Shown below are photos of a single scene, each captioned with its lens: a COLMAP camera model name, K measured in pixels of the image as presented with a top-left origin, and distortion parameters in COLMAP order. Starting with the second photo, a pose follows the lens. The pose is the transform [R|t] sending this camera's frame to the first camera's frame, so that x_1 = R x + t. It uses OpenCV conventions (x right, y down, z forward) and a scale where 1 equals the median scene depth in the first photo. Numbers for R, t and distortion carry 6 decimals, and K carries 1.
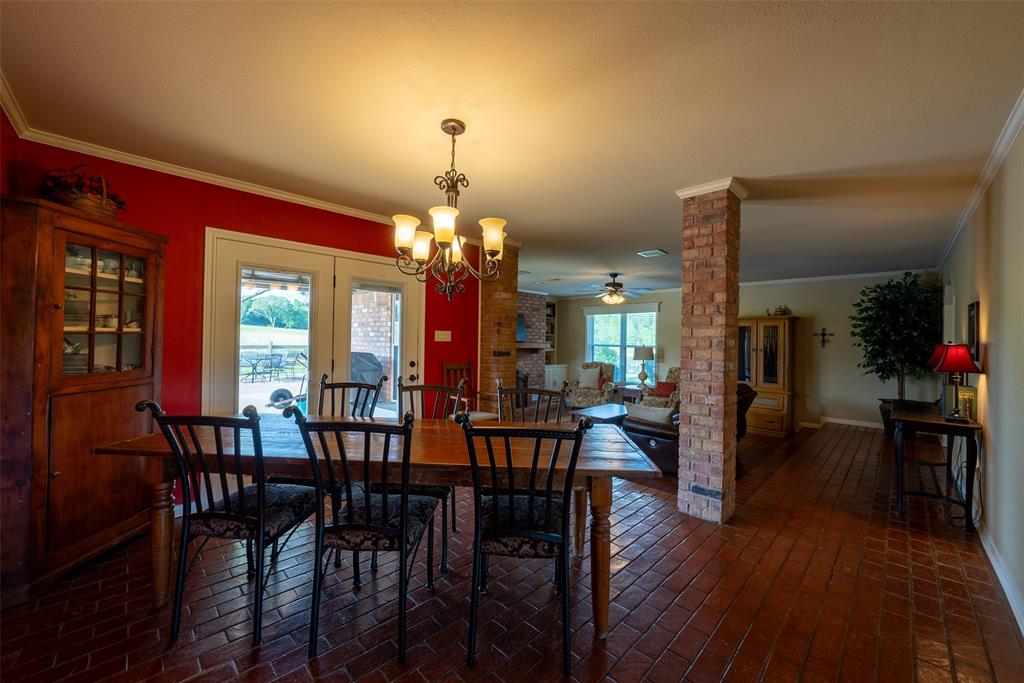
lens RADIAL K [[387.7, 0, 512.2], [0, 387.7, 337.4], [0, 0, 1]] dist [0.001077, 0.000026]
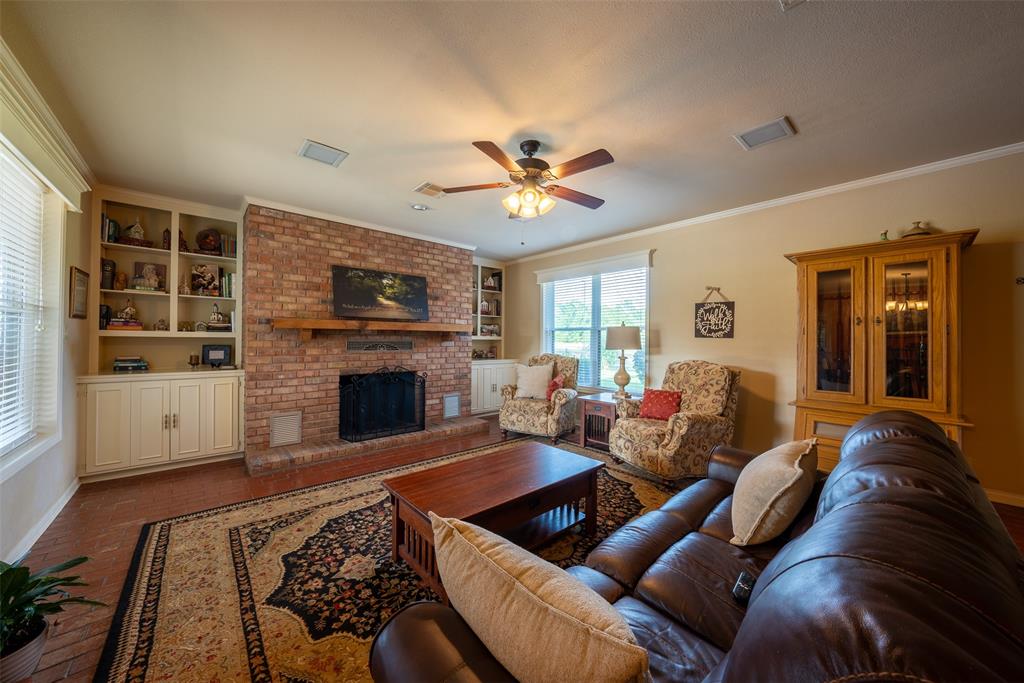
lens RADIAL K [[353.2, 0, 511.6], [0, 353.2, 340.6], [0, 0, 1]] dist [-0.001161, 0.000011]
pose [[0.997950, -0.007162, -0.063604, 0.195839], [0.007501, 0.999959, 0.005083, 0.038677], [0.063565, -0.005550, 0.997962, 0.447106]]
